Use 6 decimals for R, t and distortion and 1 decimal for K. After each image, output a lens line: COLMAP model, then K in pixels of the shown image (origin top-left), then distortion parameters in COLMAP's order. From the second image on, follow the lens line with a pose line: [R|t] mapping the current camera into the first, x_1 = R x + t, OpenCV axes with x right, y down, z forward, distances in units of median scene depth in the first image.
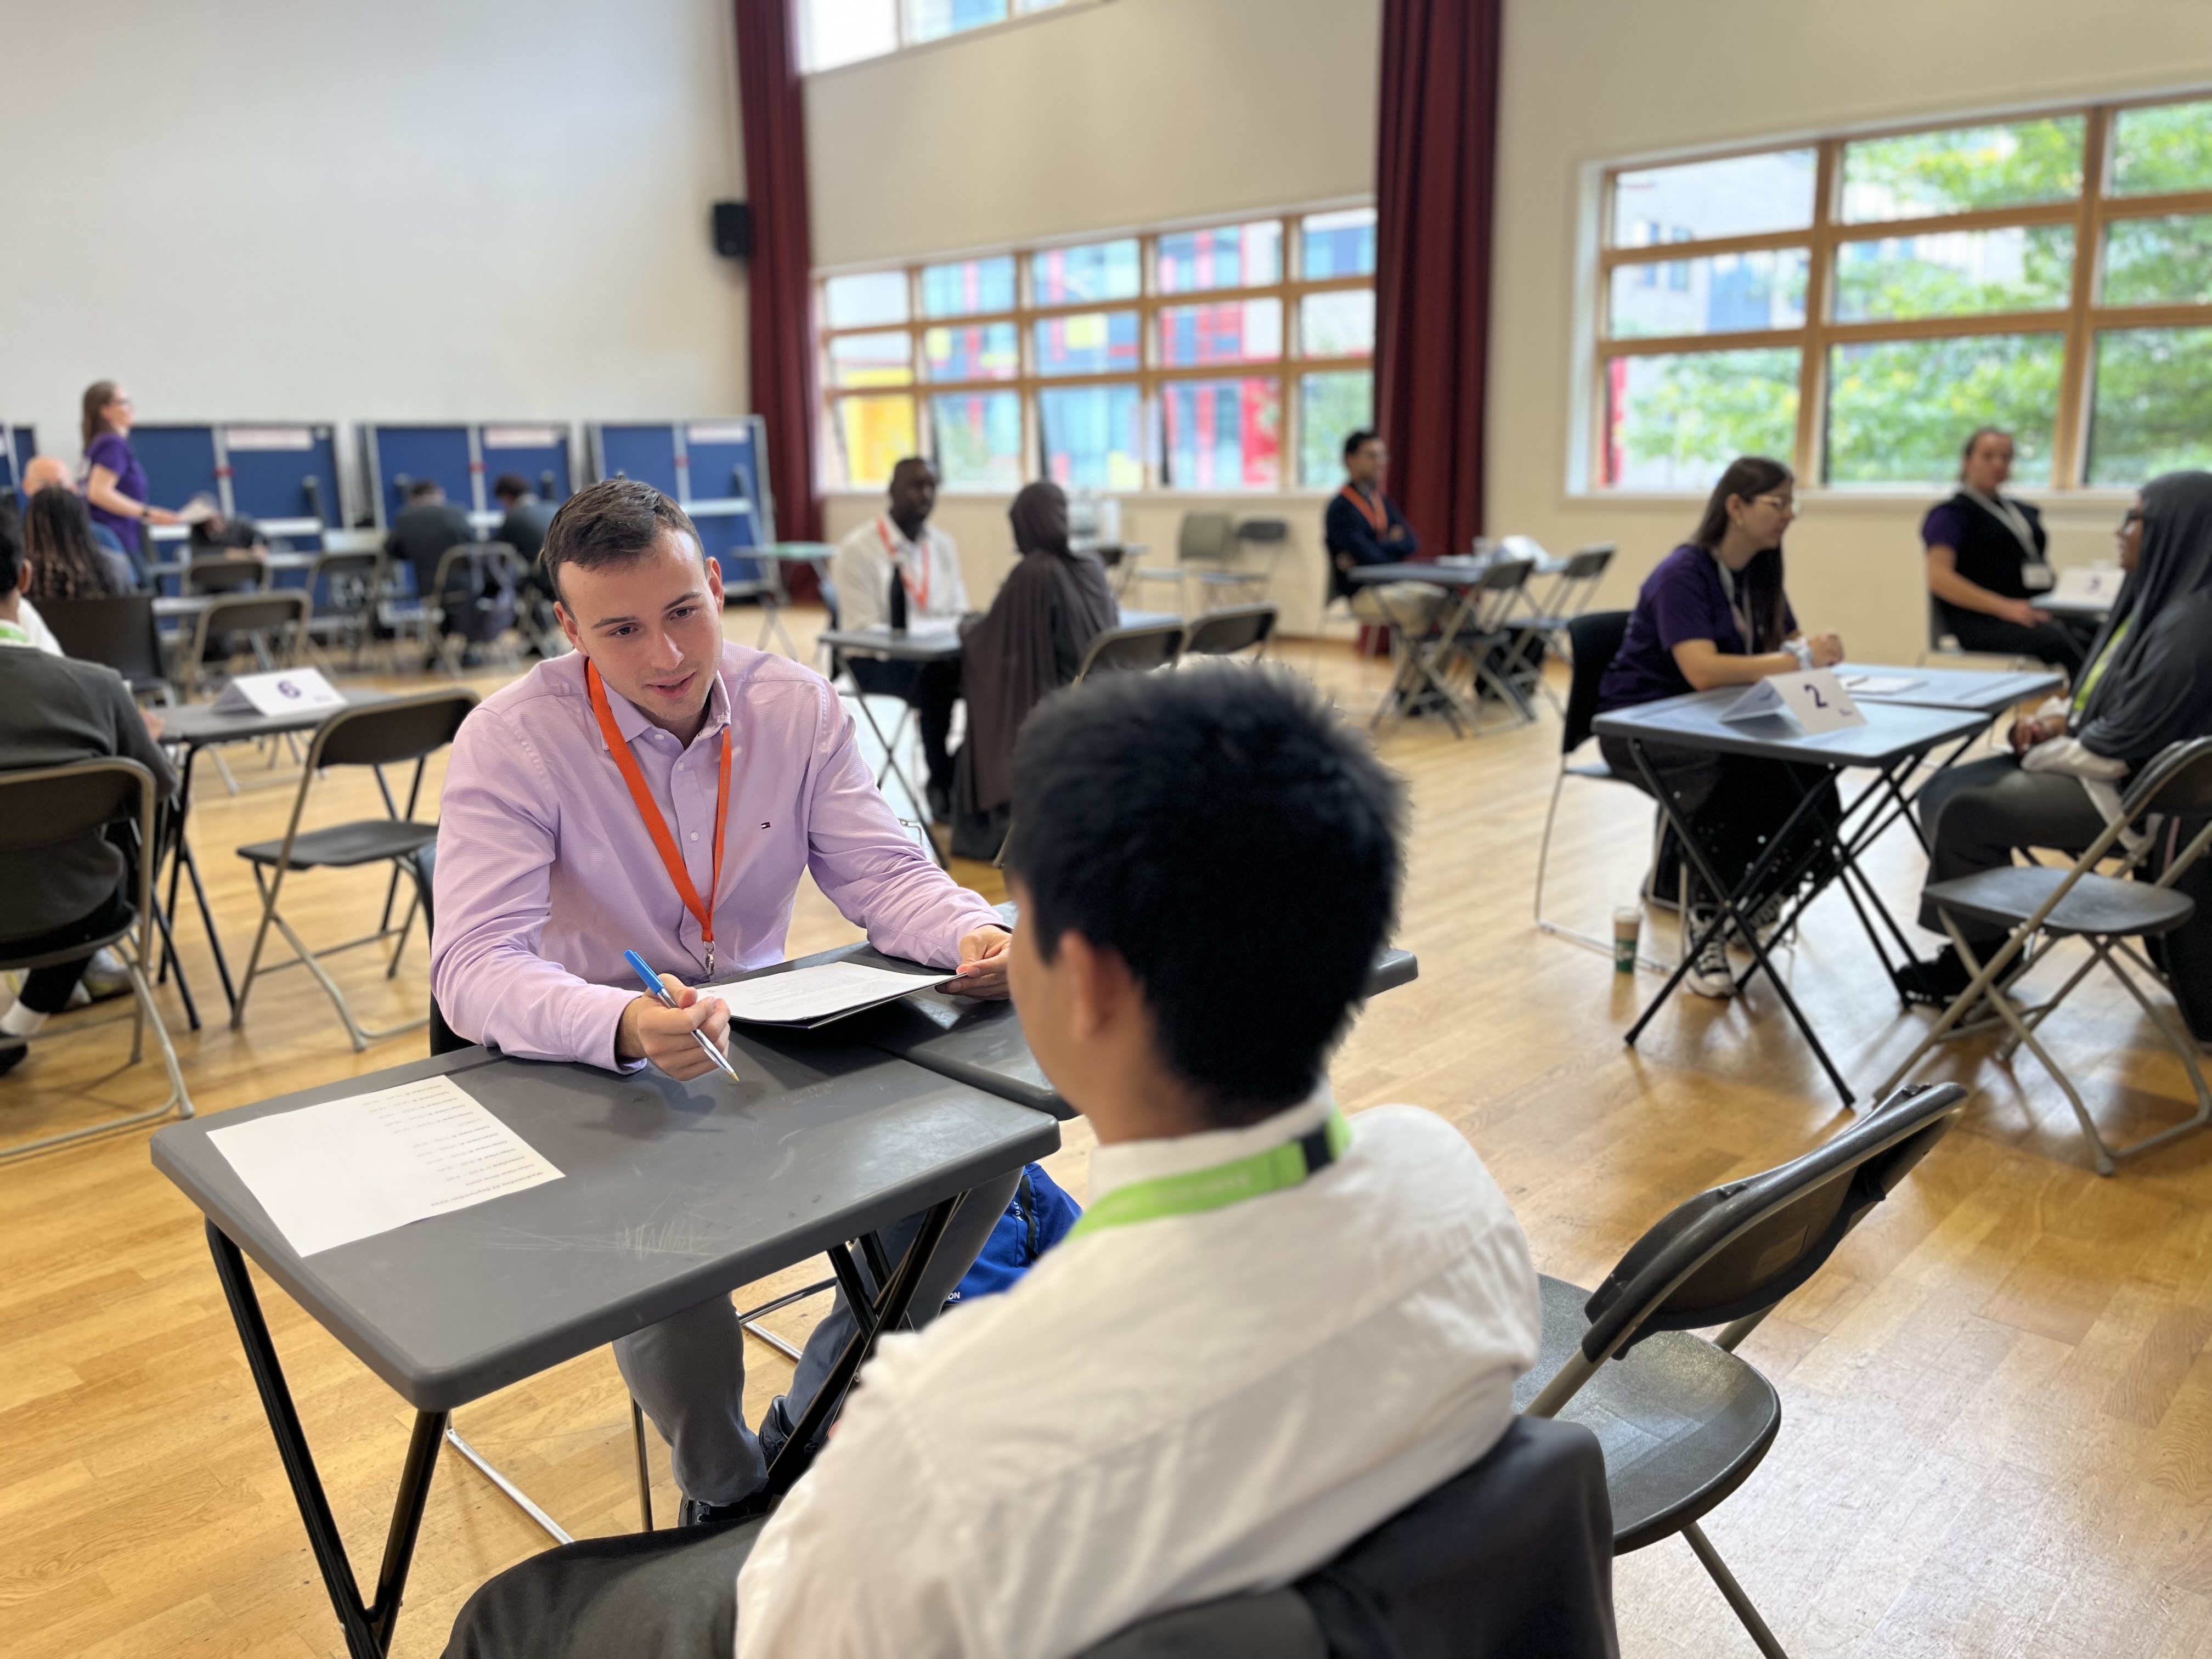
lens RADIAL K [[1667.6, 0, 1096.9], [0, 1667.6, 833.4], [0, 0, 1]] dist [0.058319, -0.081430]
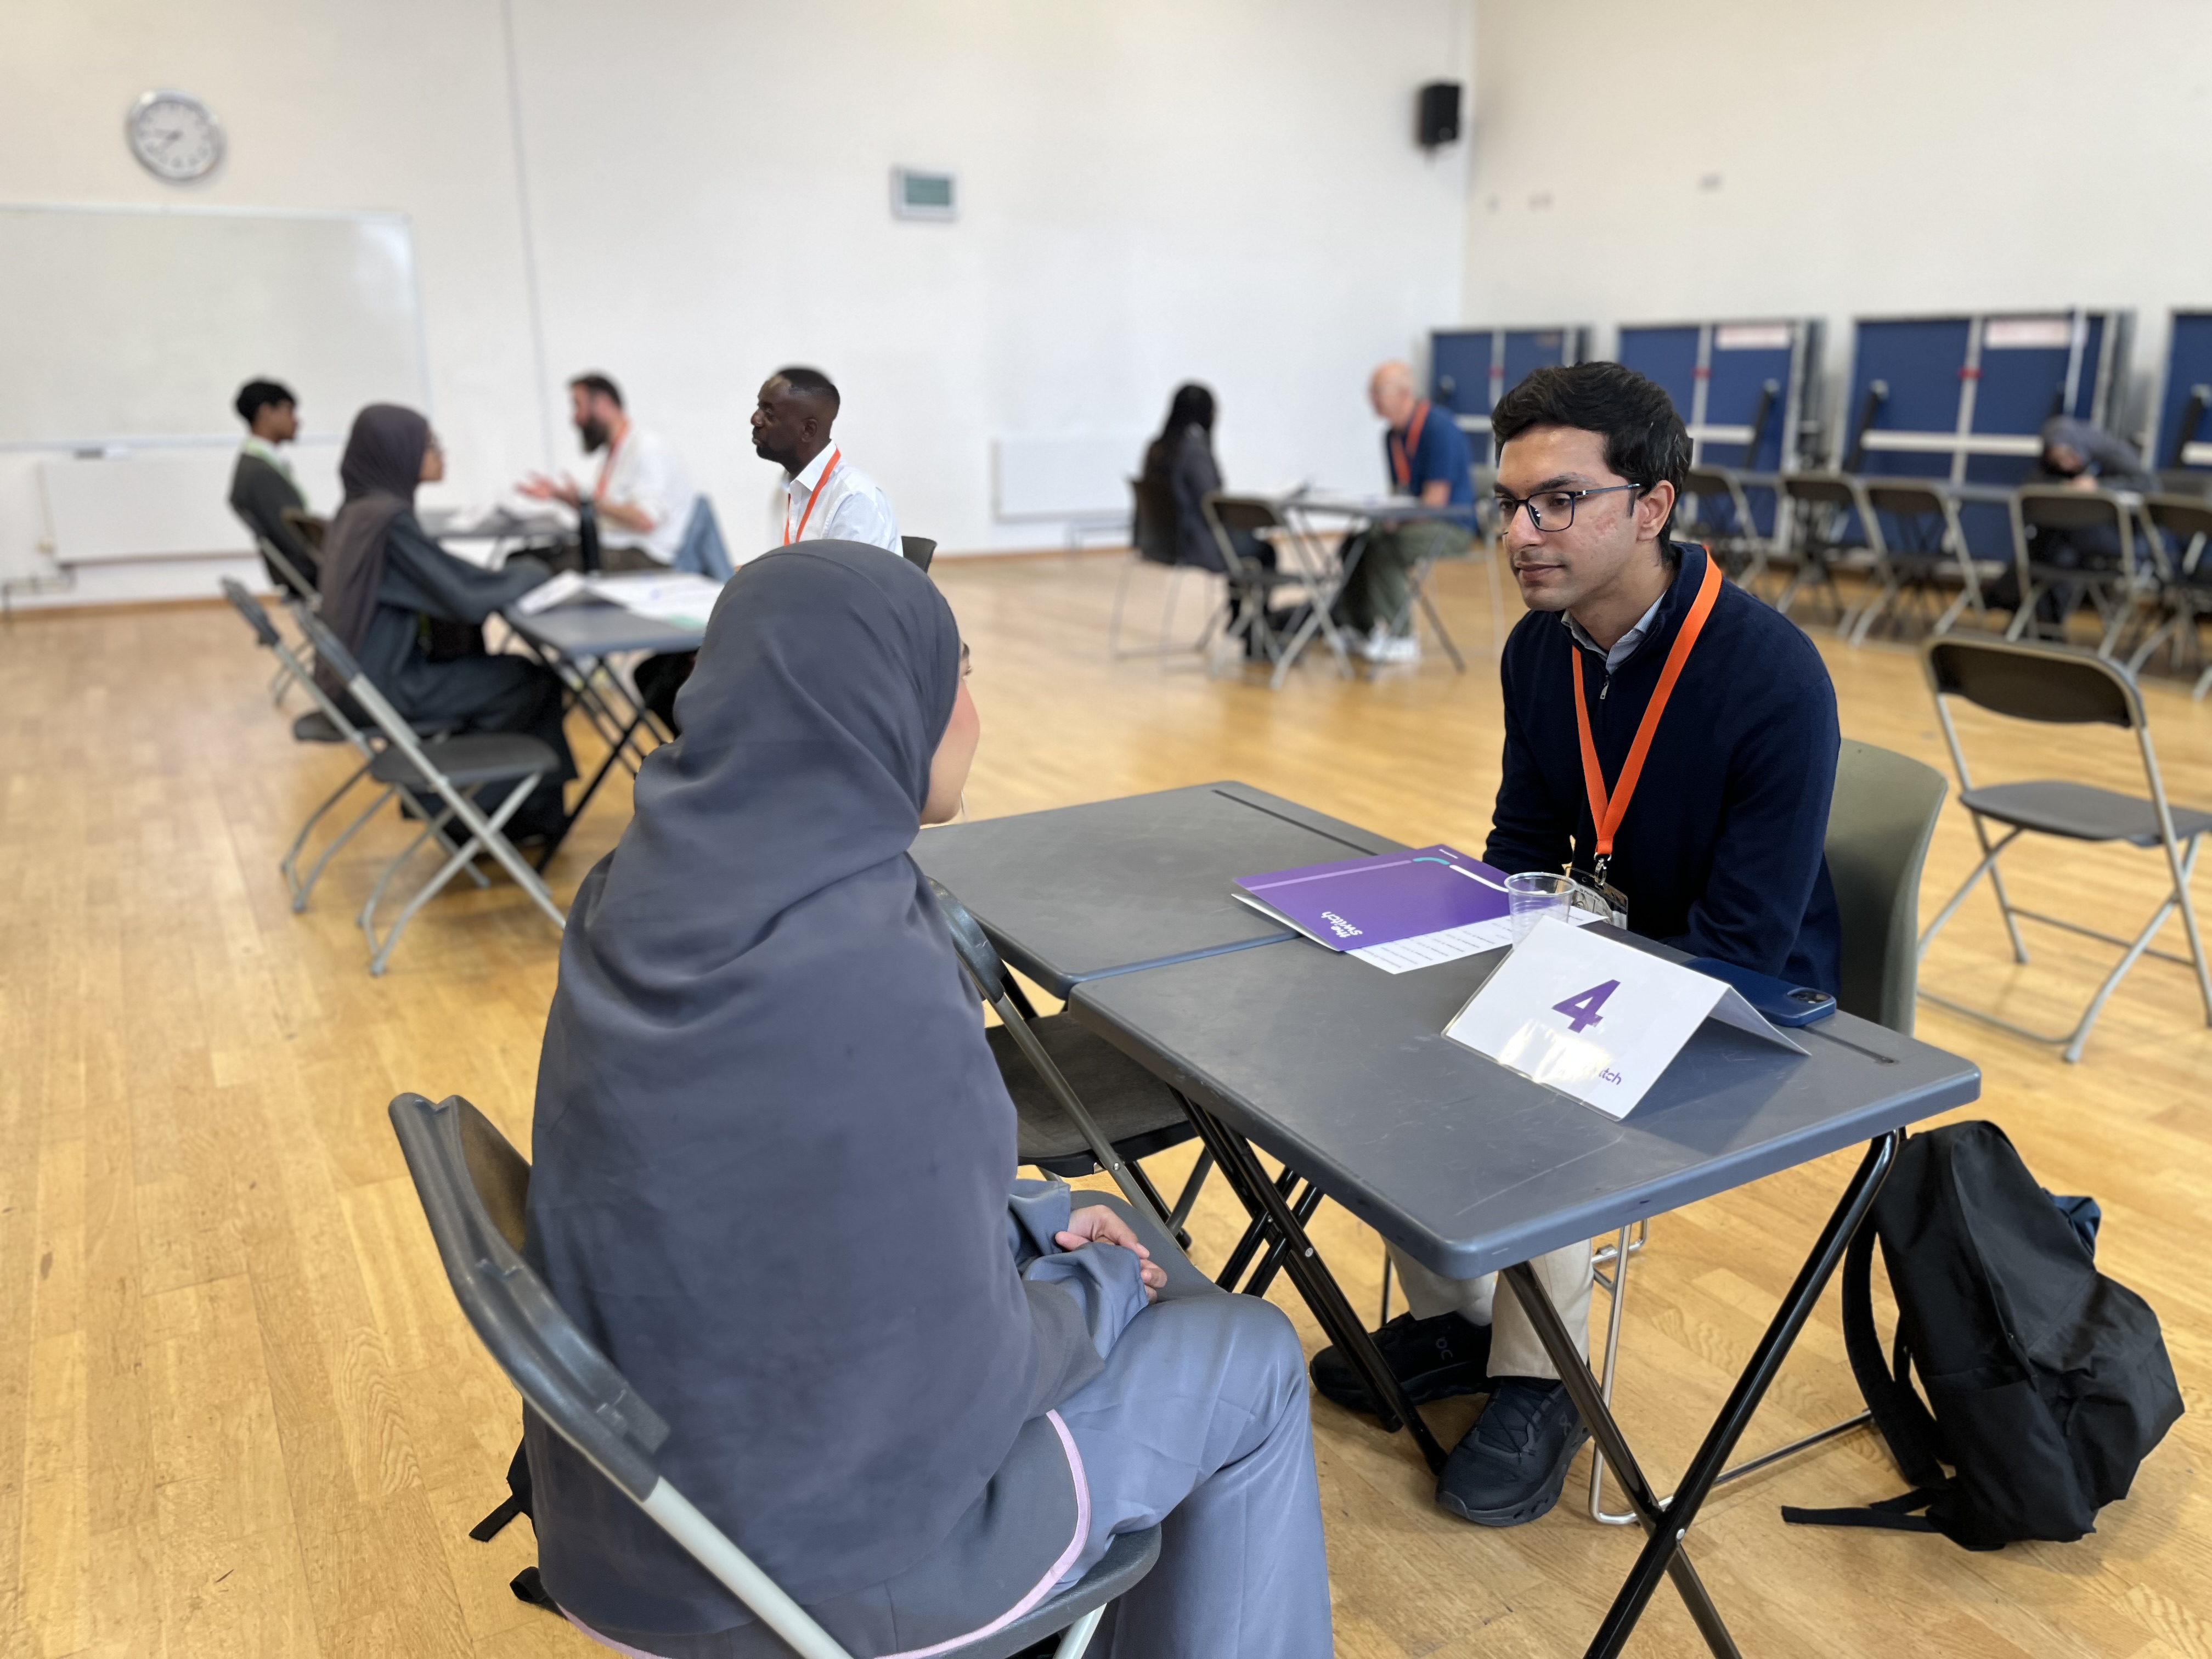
lens RADIAL K [[1667.6, 0, 1123.8], [0, 1667.6, 810.3], [0, 0, 1]] dist [0.058319, -0.081430]
pose [[-0.262090, 0.267637, -0.927189, 1.577230], [-0.214109, 0.920703, 0.326288, -0.676810], [0.940992, 0.284036, -0.184004, 2.787317]]
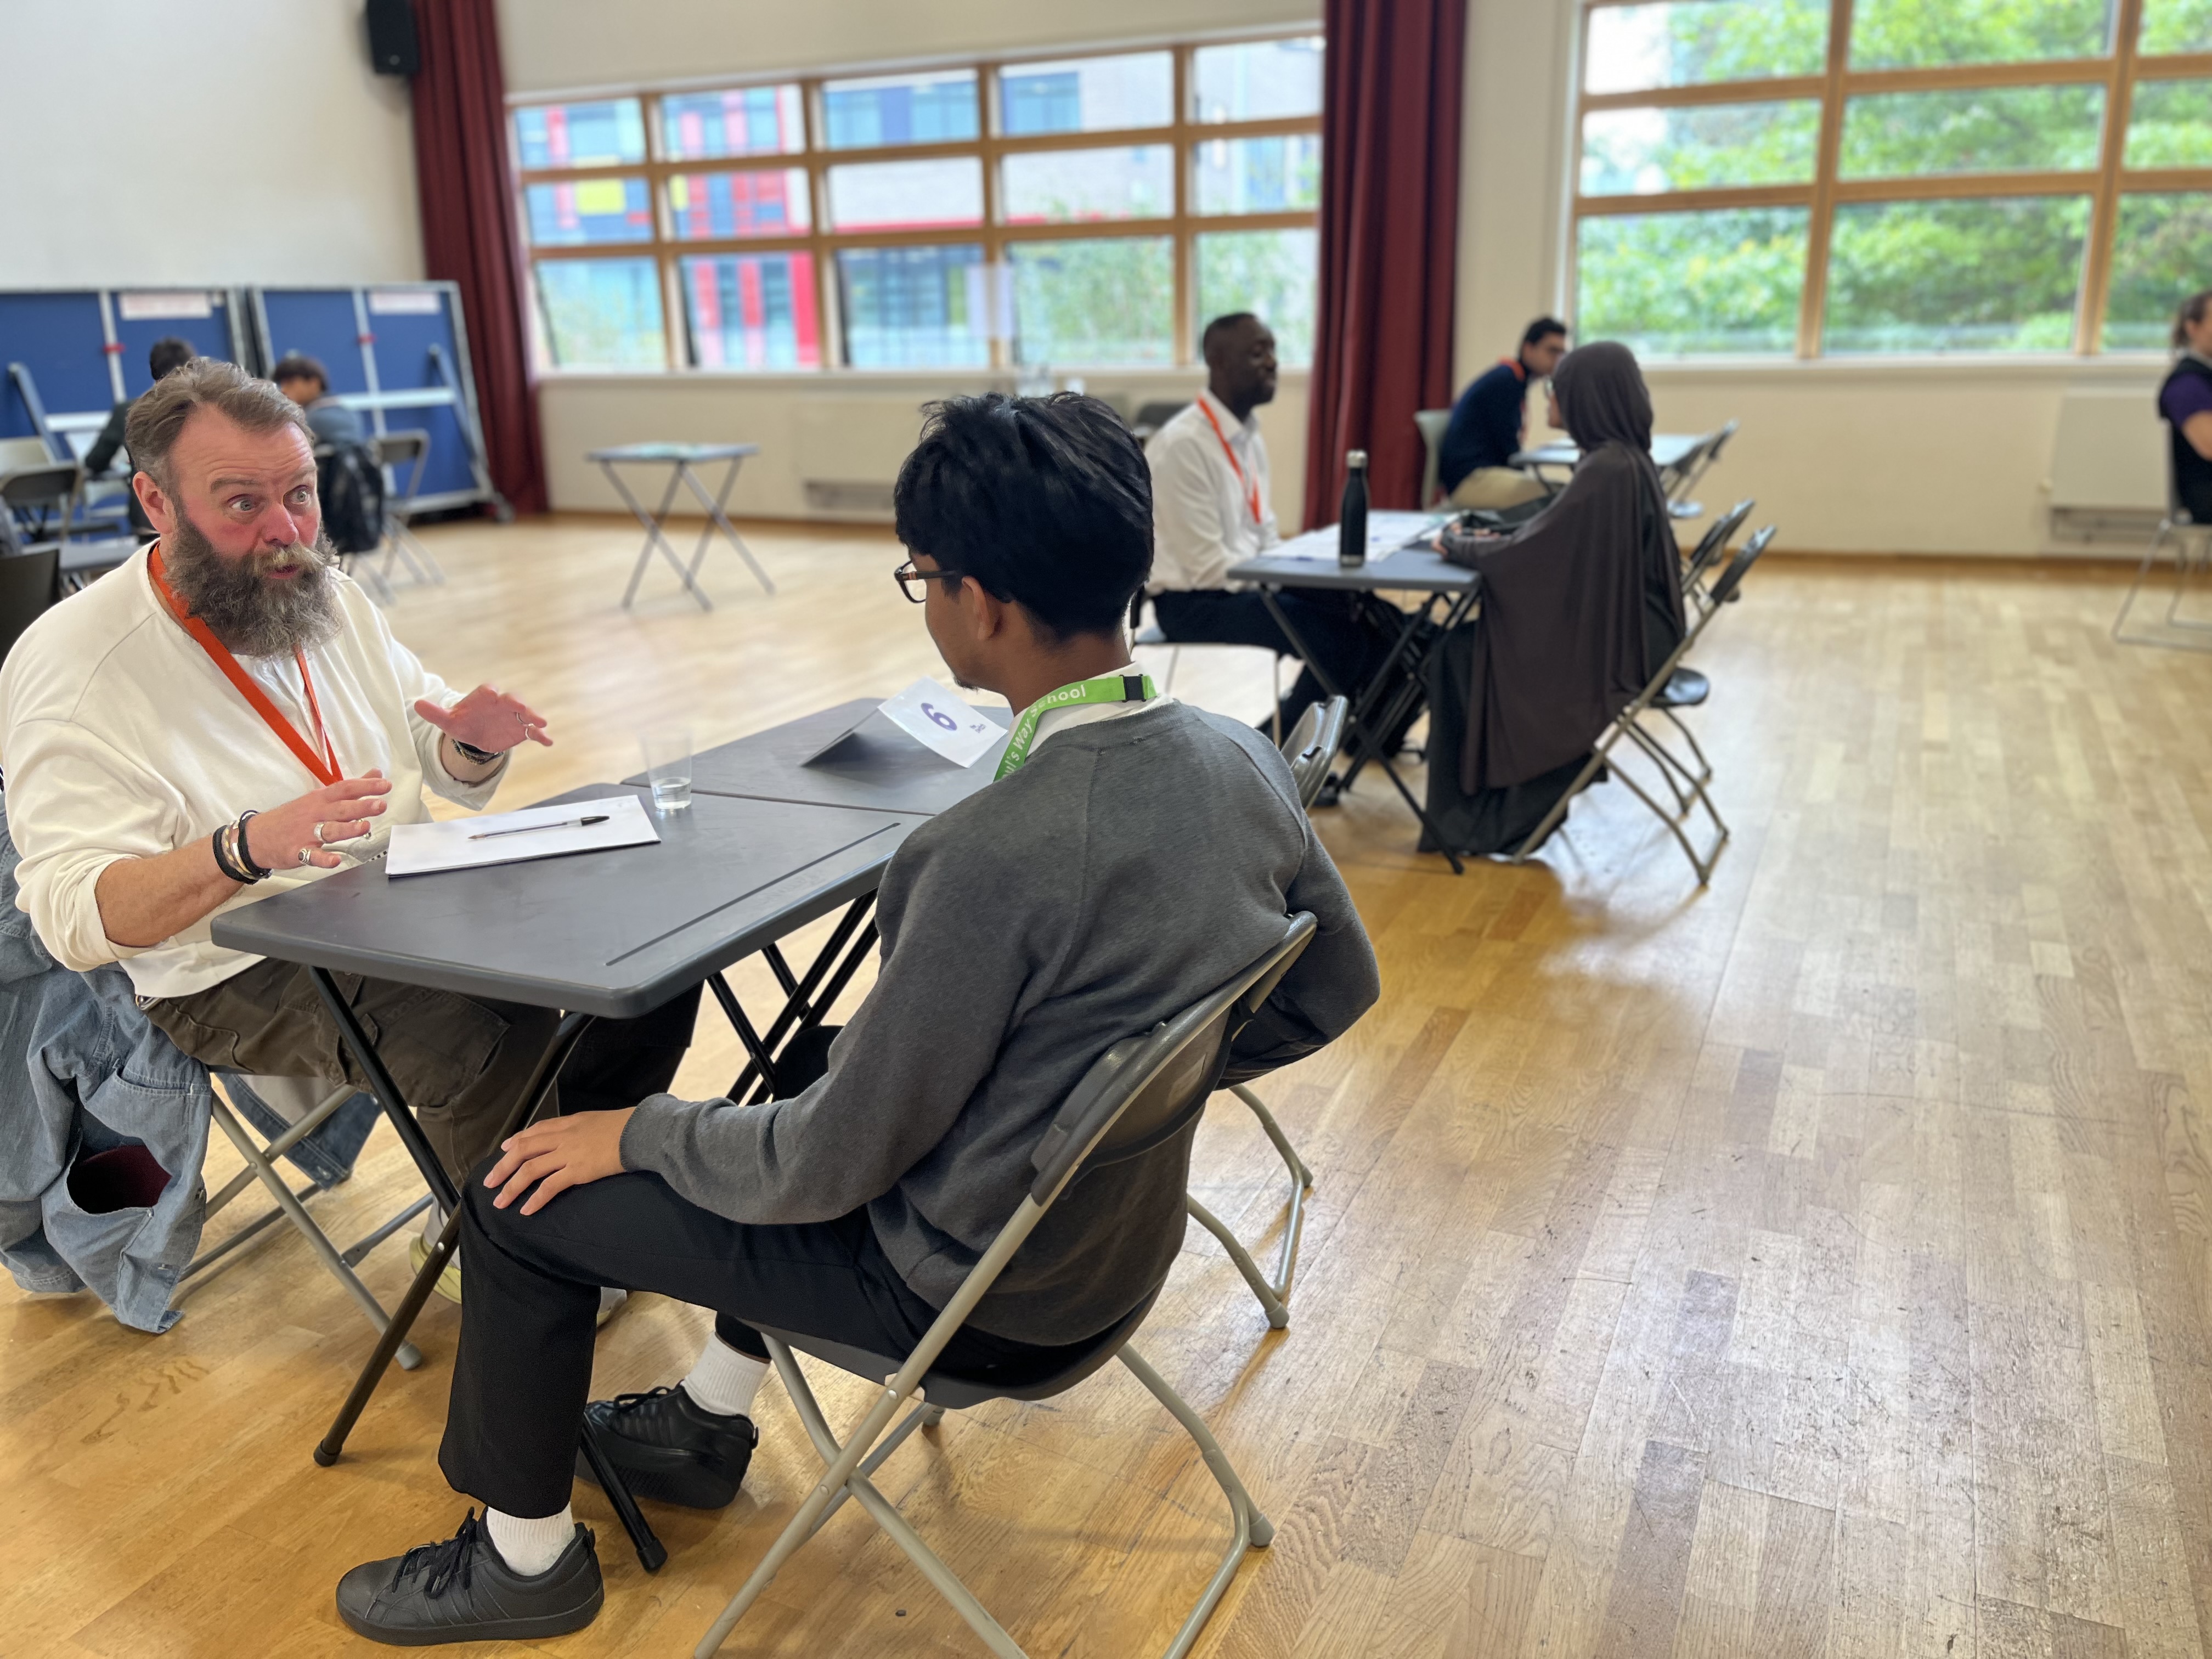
lens RADIAL K [[1667.6, 0, 1131.8], [0, 1667.6, 825.0], [0, 0, 1]] dist [0.058319, -0.081430]
pose [[0.946309, -0.094674, 0.309089, -0.559783], [0.076300, 0.994552, 0.071032, -0.080854], [-0.314130, -0.043635, 0.948377, 0.431546]]
